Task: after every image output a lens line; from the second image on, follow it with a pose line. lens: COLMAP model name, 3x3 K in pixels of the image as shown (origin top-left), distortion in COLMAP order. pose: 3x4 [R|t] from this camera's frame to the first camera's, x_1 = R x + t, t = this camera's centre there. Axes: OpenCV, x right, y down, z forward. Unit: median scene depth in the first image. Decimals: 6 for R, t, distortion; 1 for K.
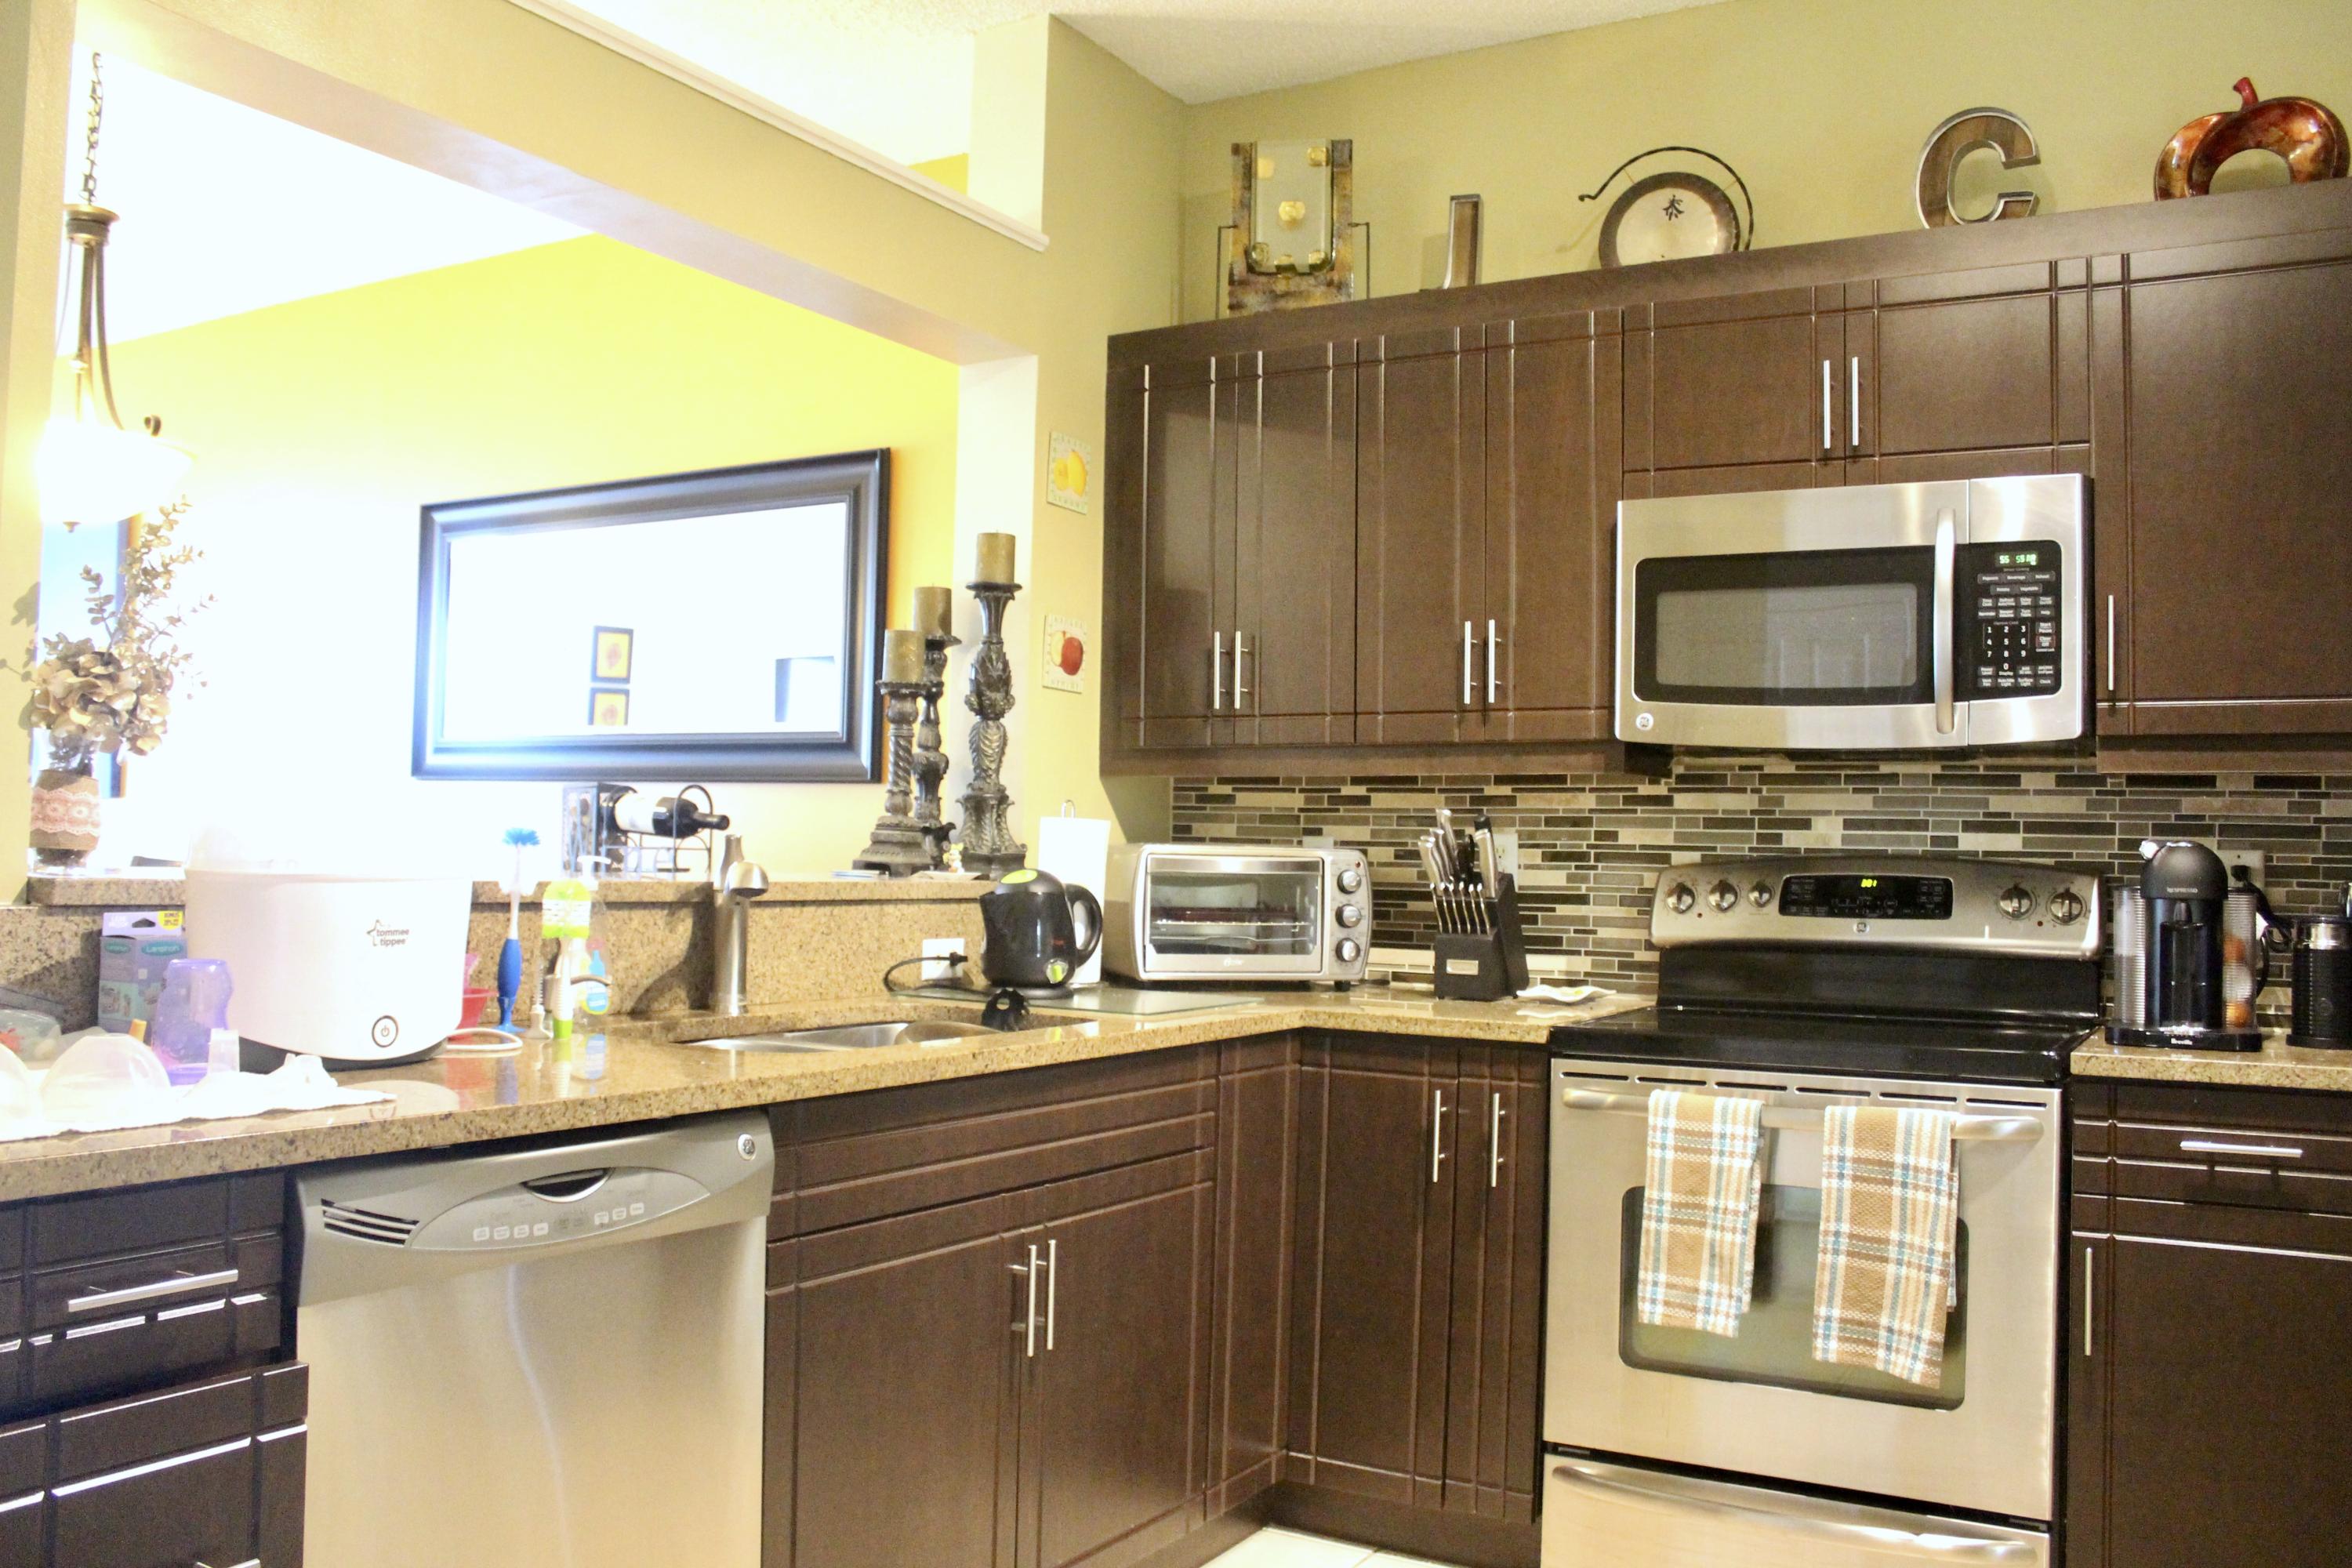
lens RADIAL K [[1969.5, 0, 1138.0], [0, 1969.5, 781.1], [0, 0, 1]] dist [-0.163476, 0.140741]
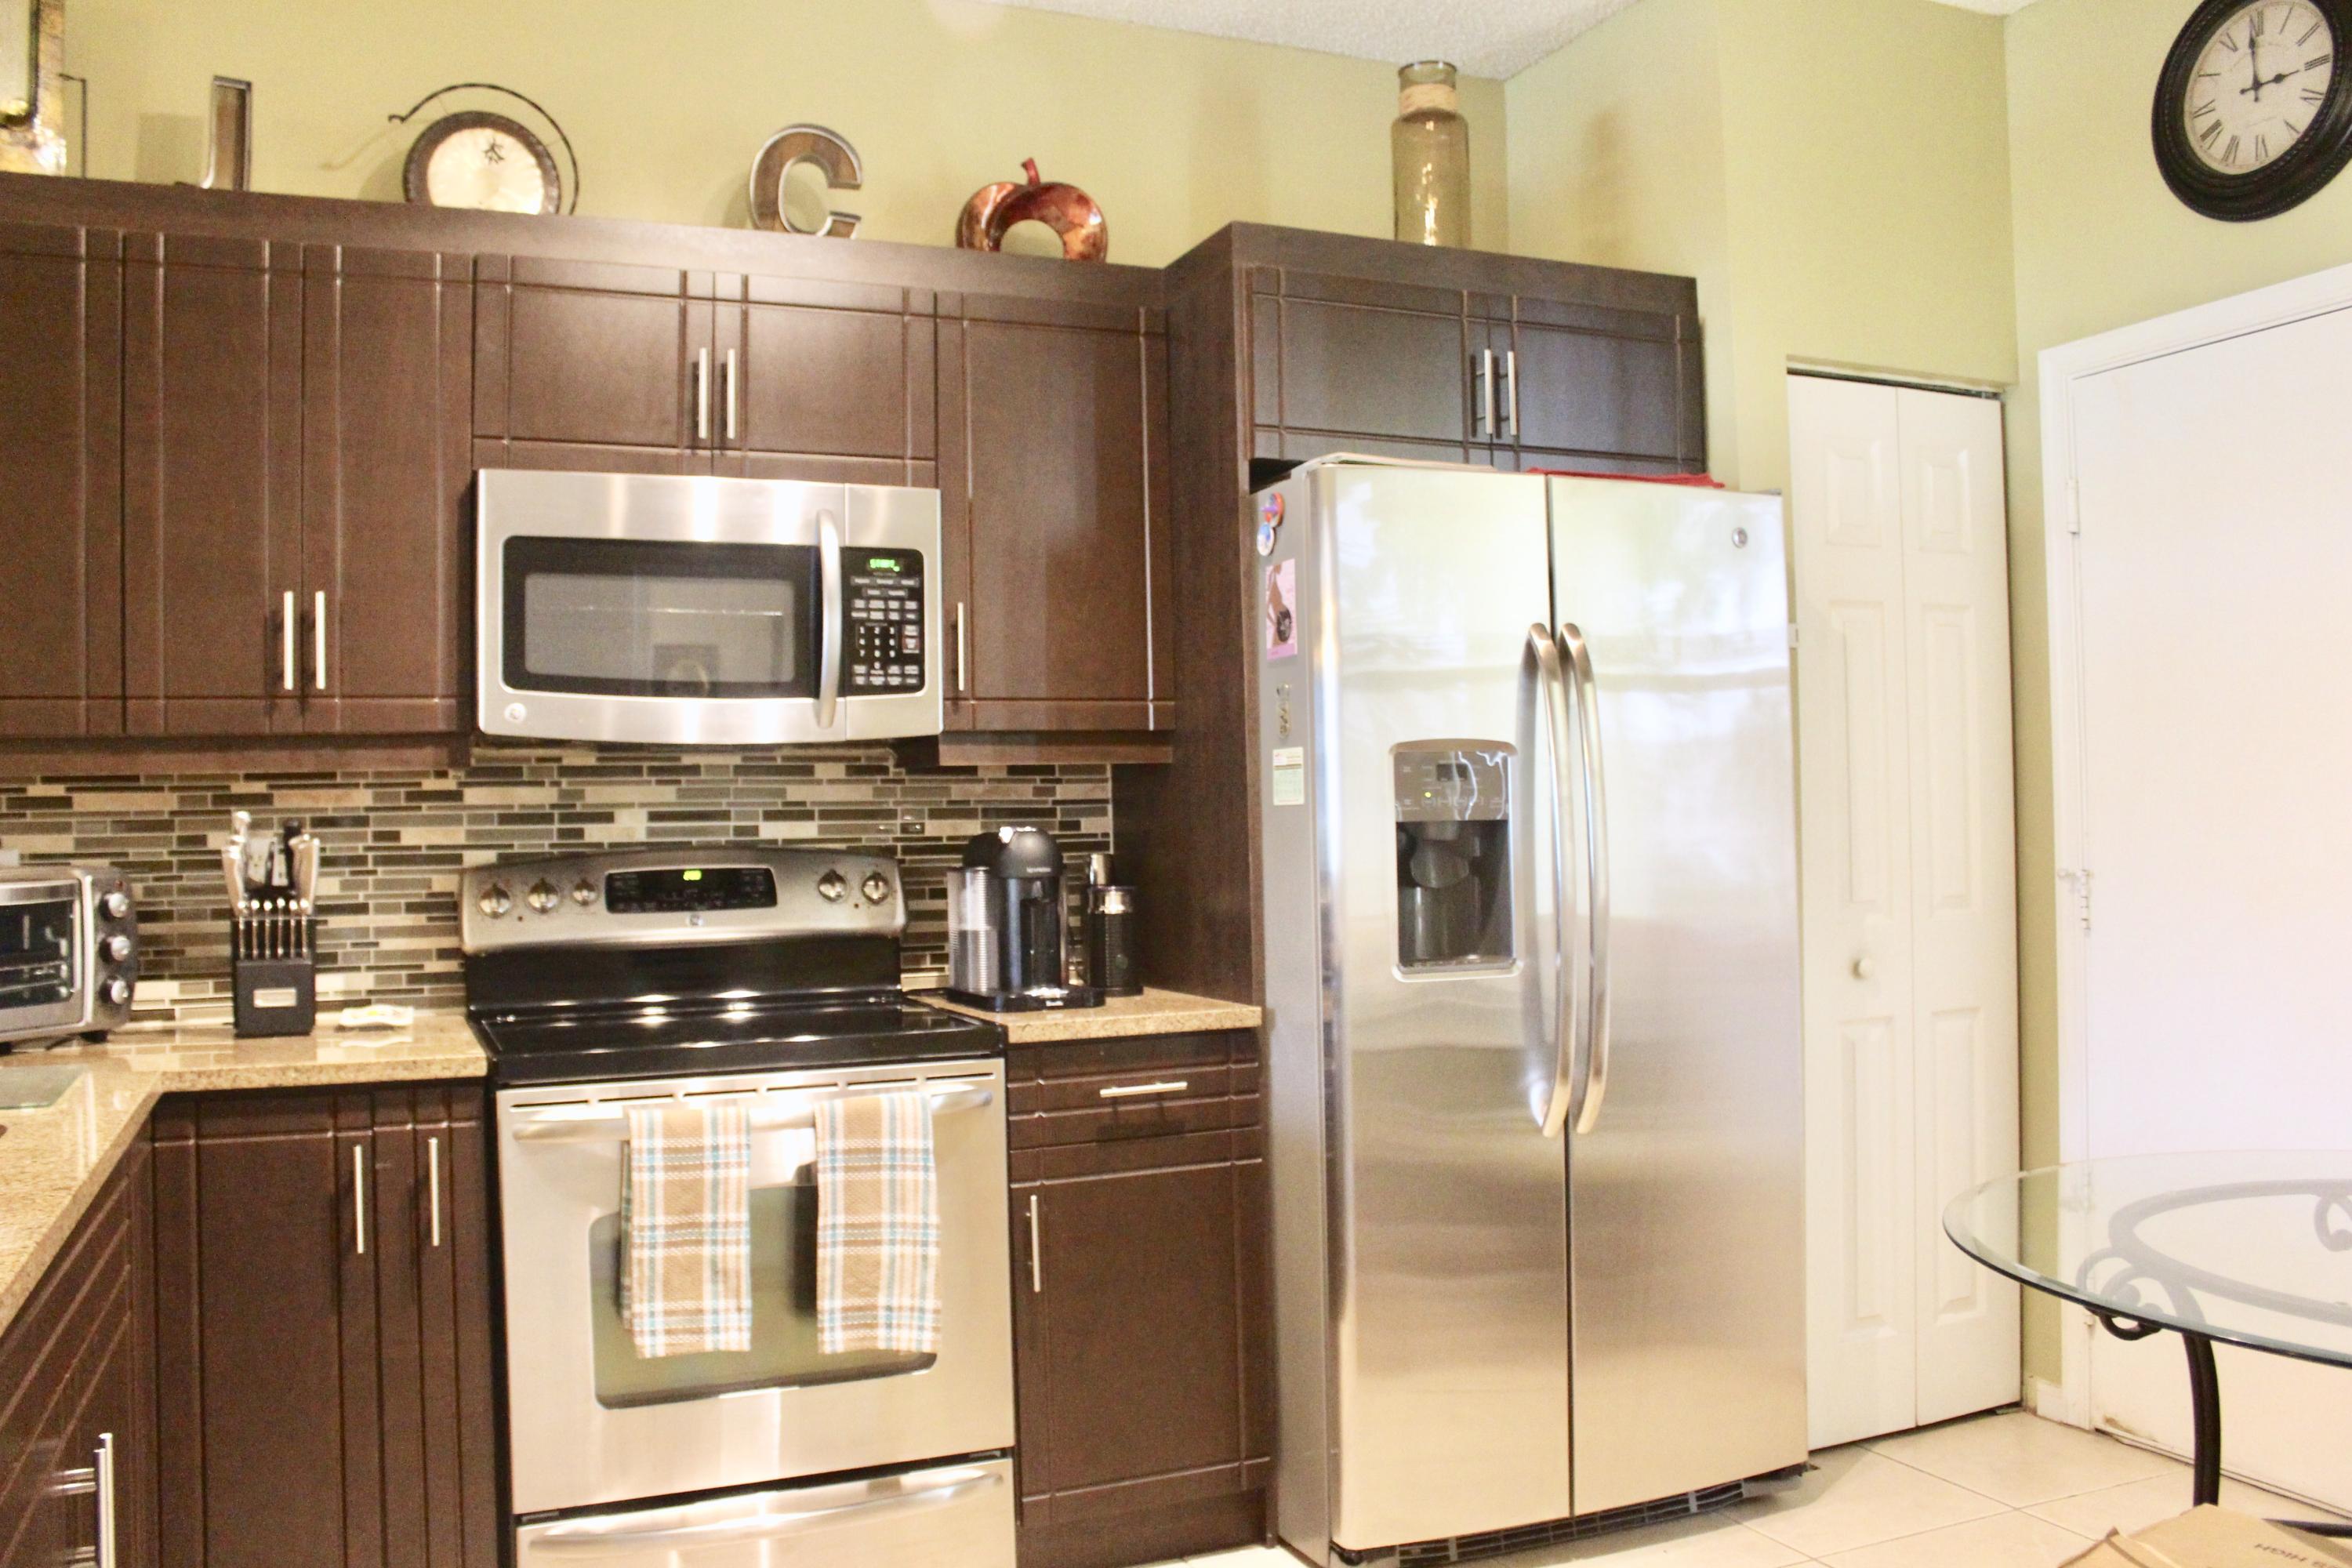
lens RADIAL K [[1969.5, 0, 1155.0], [0, 1969.5, 781.7], [0, 0, 1]] dist [-0.163476, 0.140741]
pose [[0.581502, -0.018709, 0.813330, -0.307106], [0.002632, 0.999774, 0.021116, -0.016619], [-0.813541, -0.010139, 0.581420, 0.223502]]
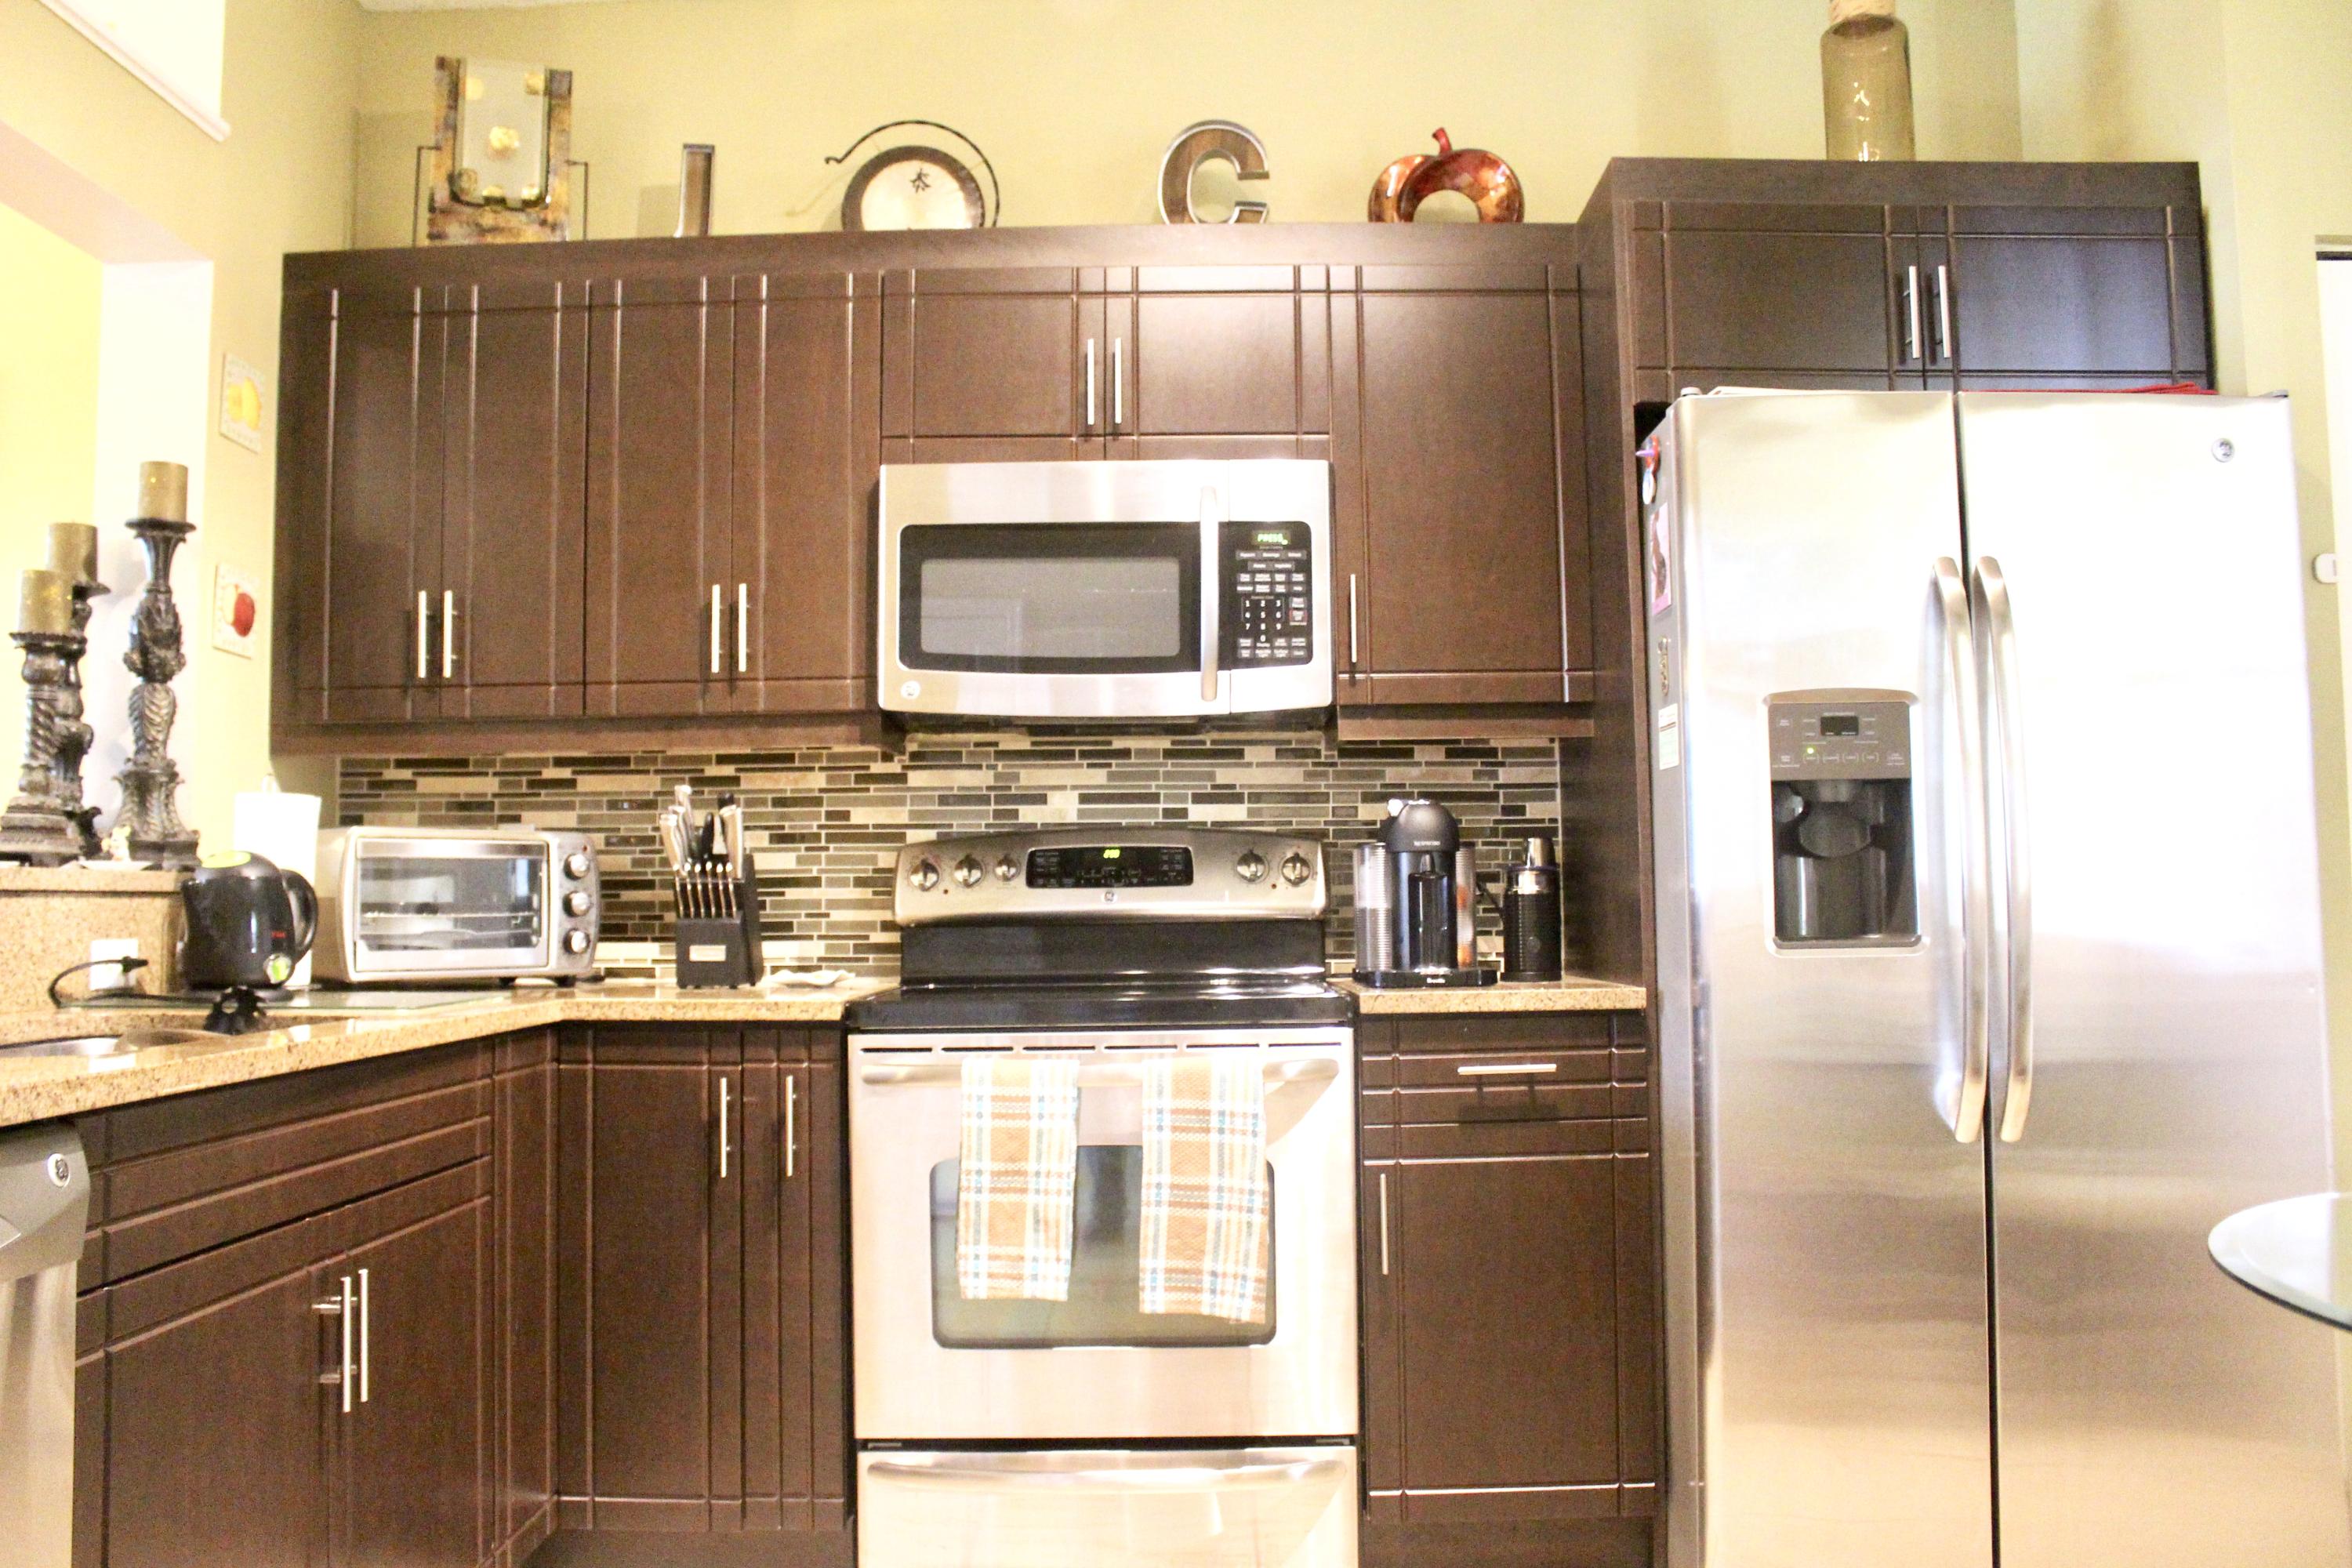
lens RADIAL K [[1969.5, 0, 1156.4], [0, 1969.5, 770.9], [0, 0, 1]] dist [-0.163476, 0.140741]
pose [[0.859450, 0.002999, 0.511211, -0.137653], [0.011244, 0.999630, -0.024769, 0.035698], [-0.511096, 0.027036, 0.859098, 0.090615]]
